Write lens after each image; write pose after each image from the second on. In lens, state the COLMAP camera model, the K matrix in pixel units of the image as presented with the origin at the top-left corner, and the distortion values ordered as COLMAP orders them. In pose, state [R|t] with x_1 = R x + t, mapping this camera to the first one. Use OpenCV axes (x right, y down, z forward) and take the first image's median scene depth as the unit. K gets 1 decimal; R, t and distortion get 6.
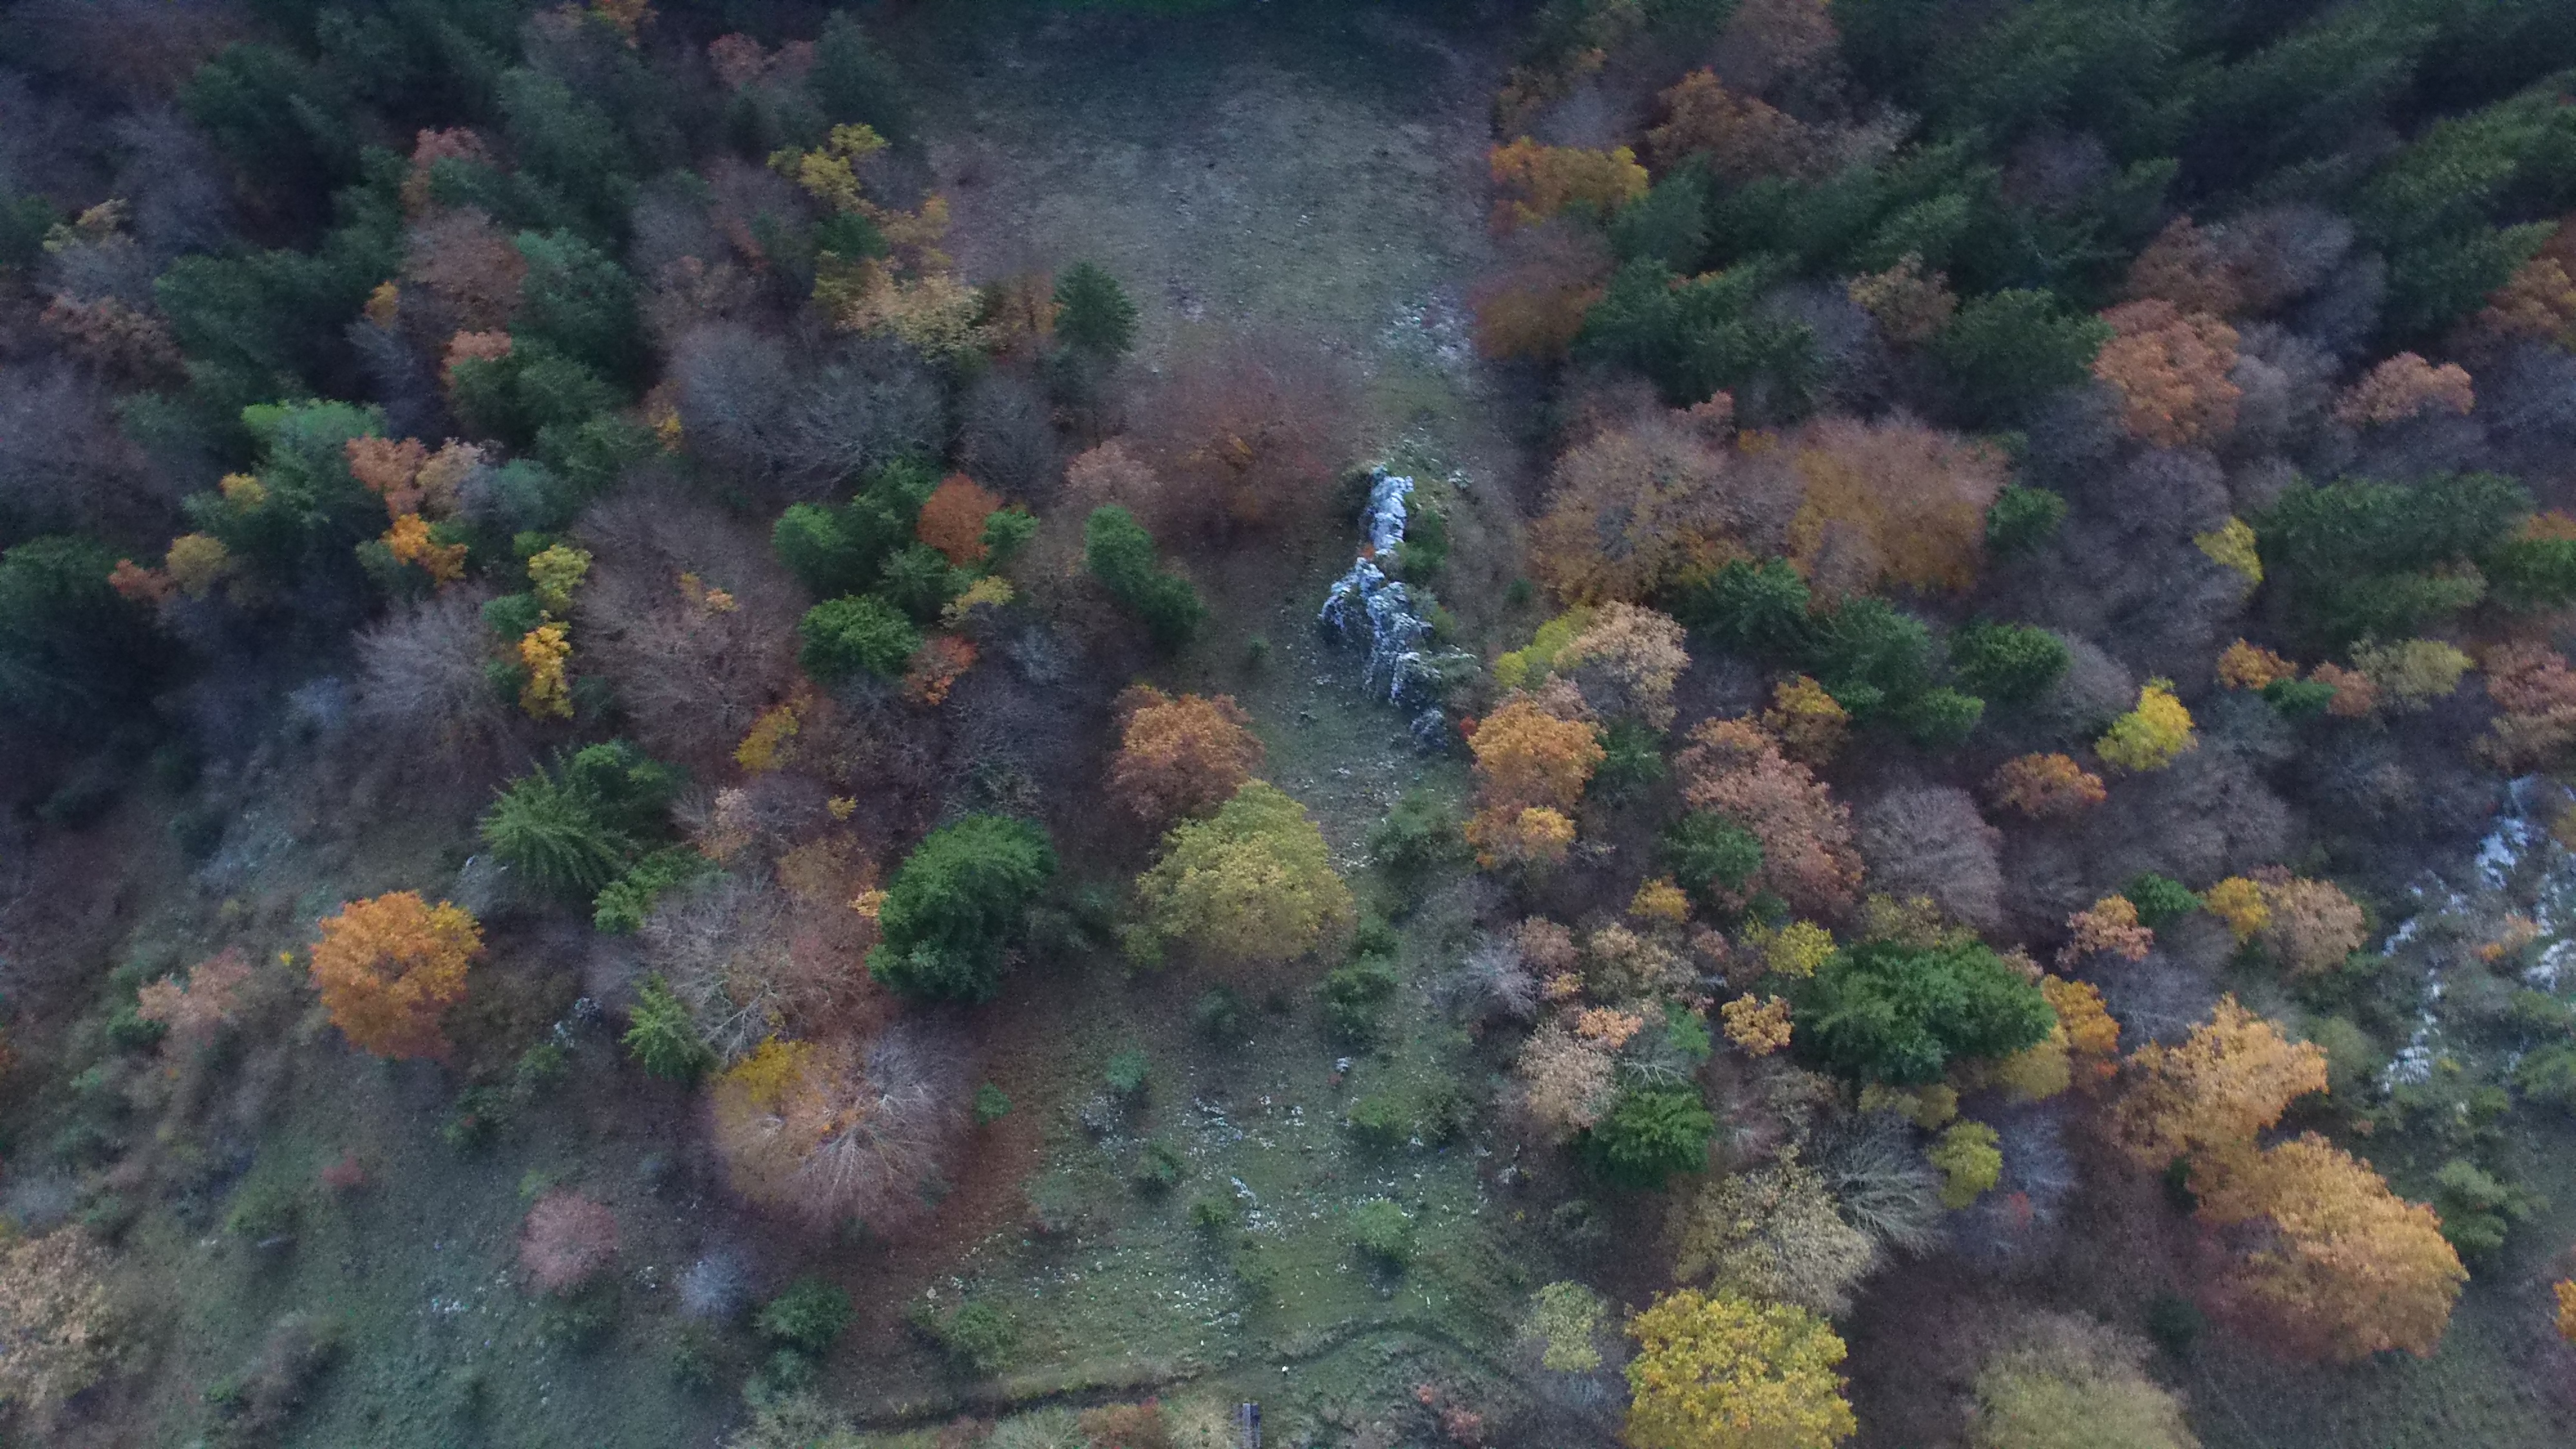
lens RADIAL K [[1782.3, 0, 1254.4], [0, 1782.3, 759.9], [0, 0, 1]] dist [-0.123095, 0.104840]
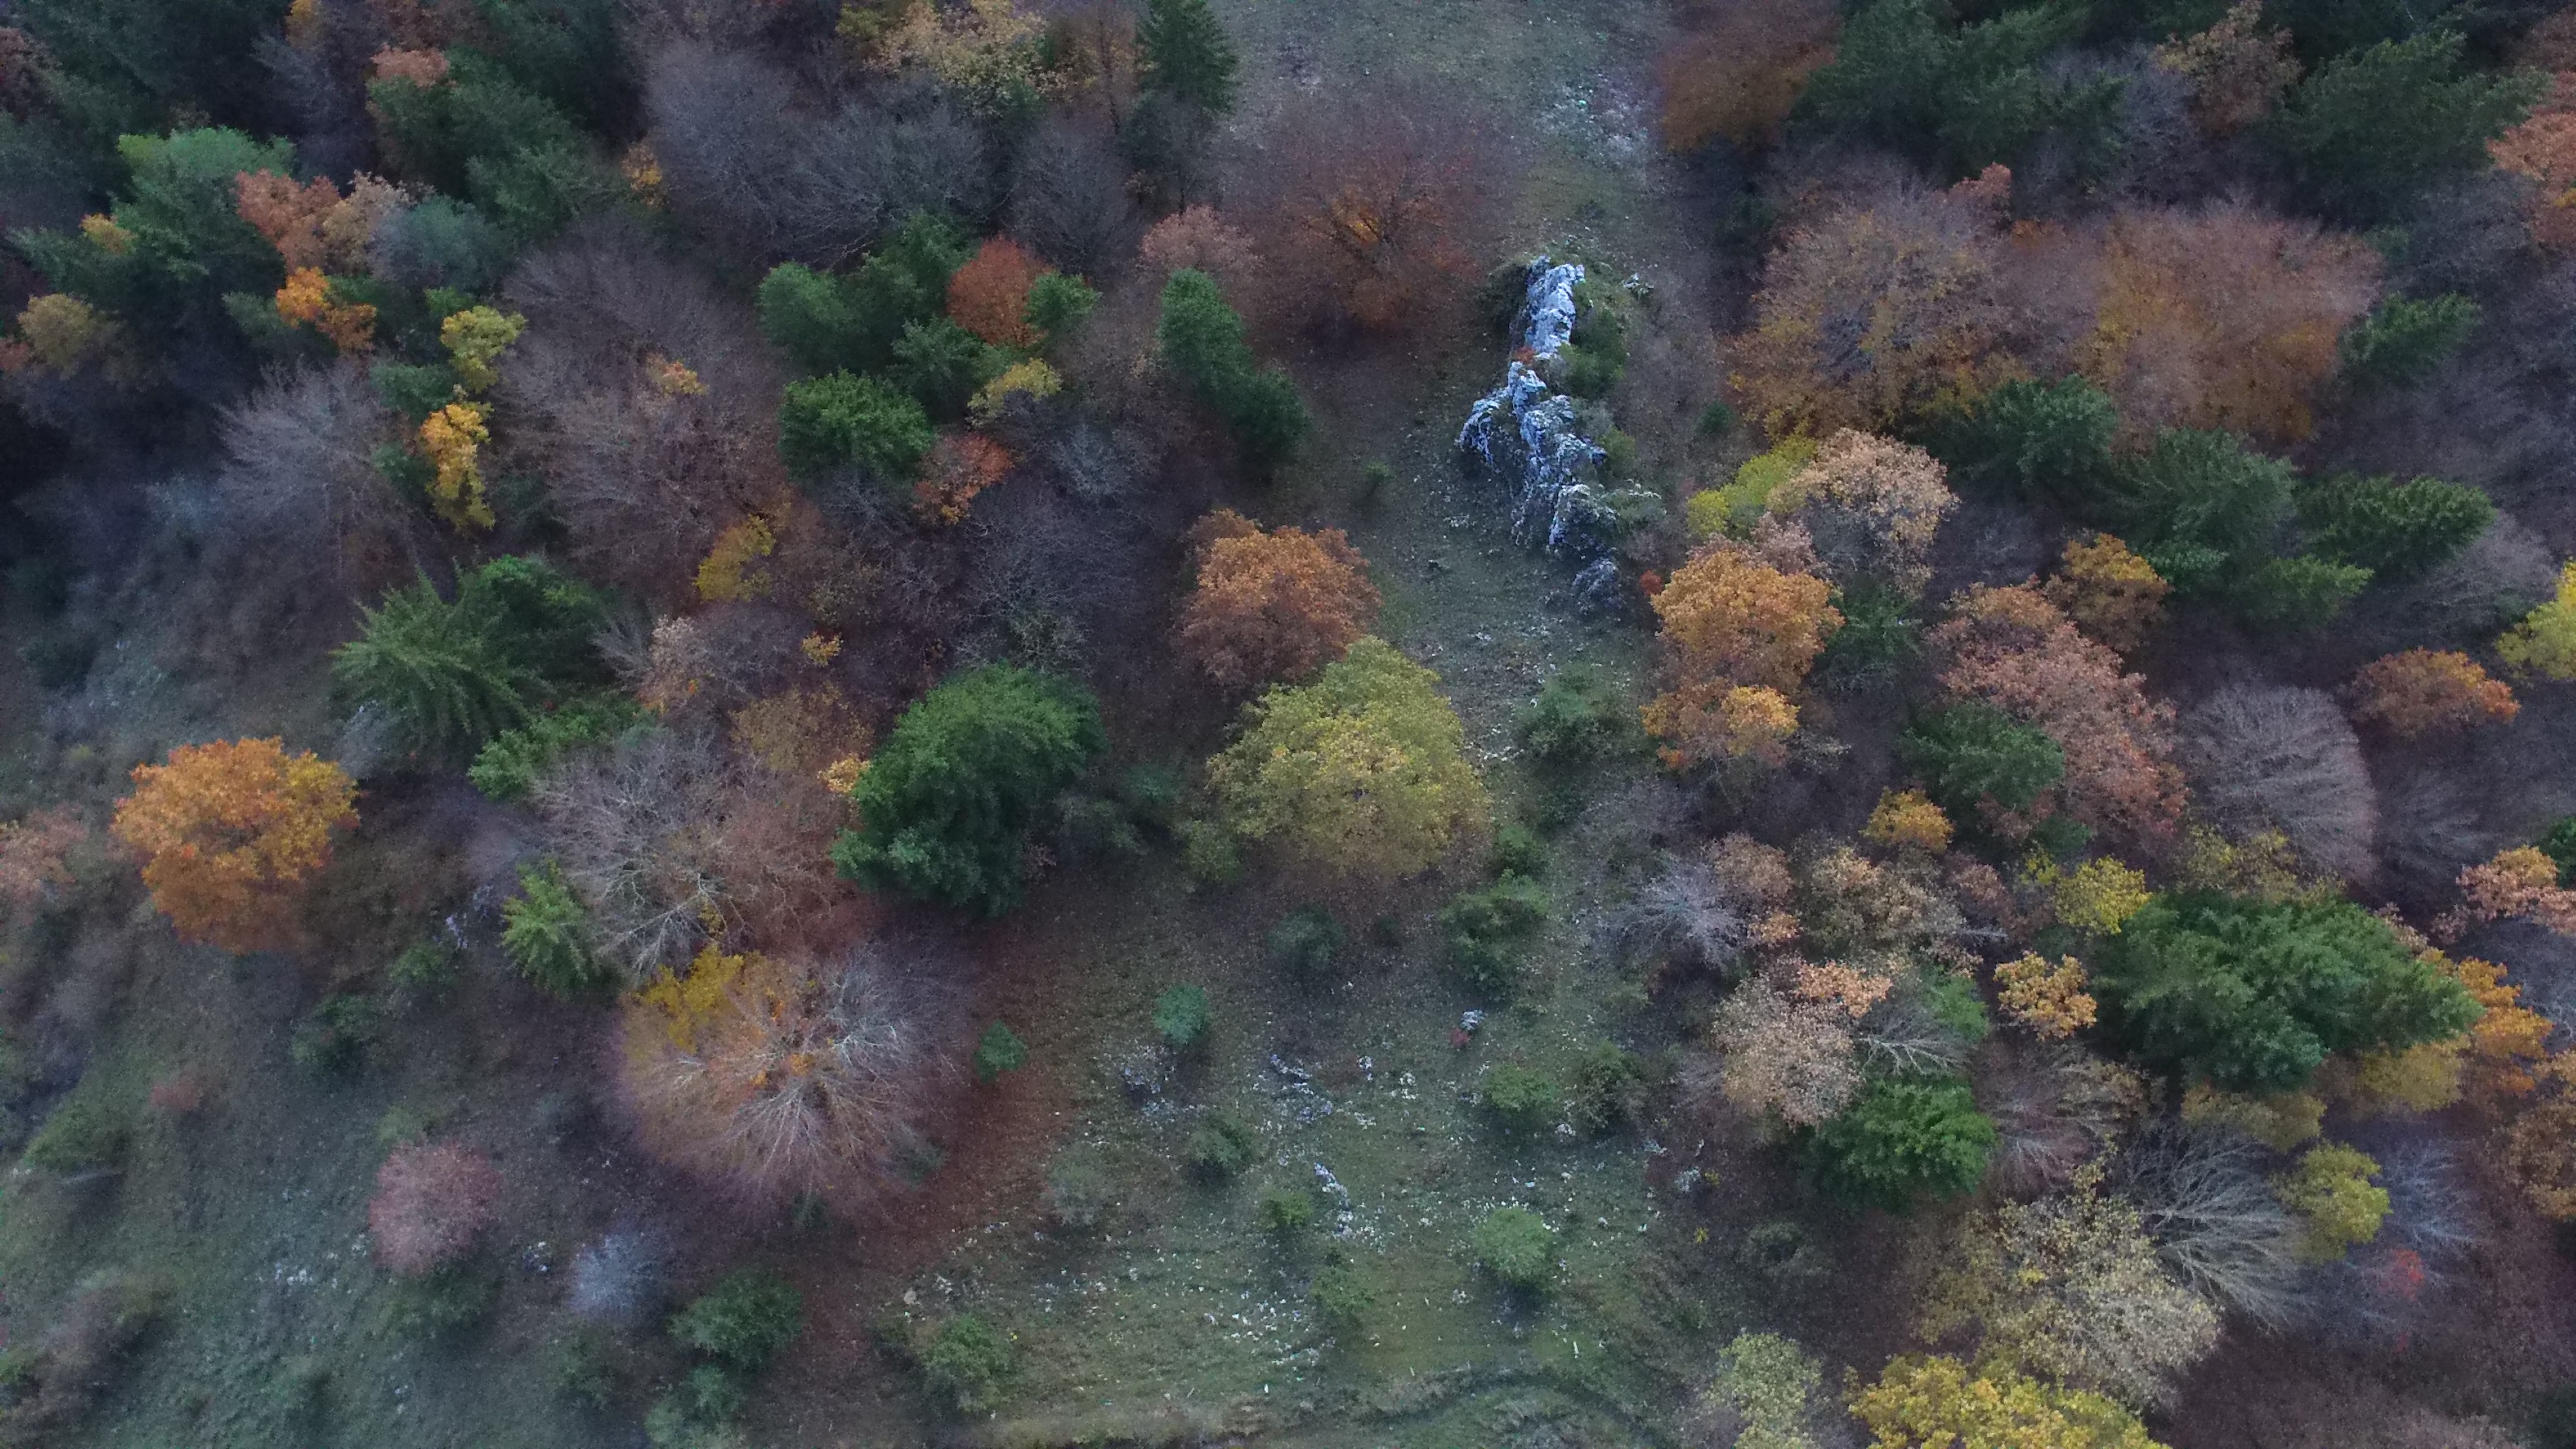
lens RADIAL K [[1782.3, 0, 1254.4], [0, 1782.3, 759.9], [0, 0, 1]] dist [-0.123095, 0.104840]
pose [[0.997888, 0.043844, -0.047922, -0.009959], [-0.041701, 0.998124, 0.044830, 0.031942], [0.049797, -0.042737, 0.997845, 0.249923]]
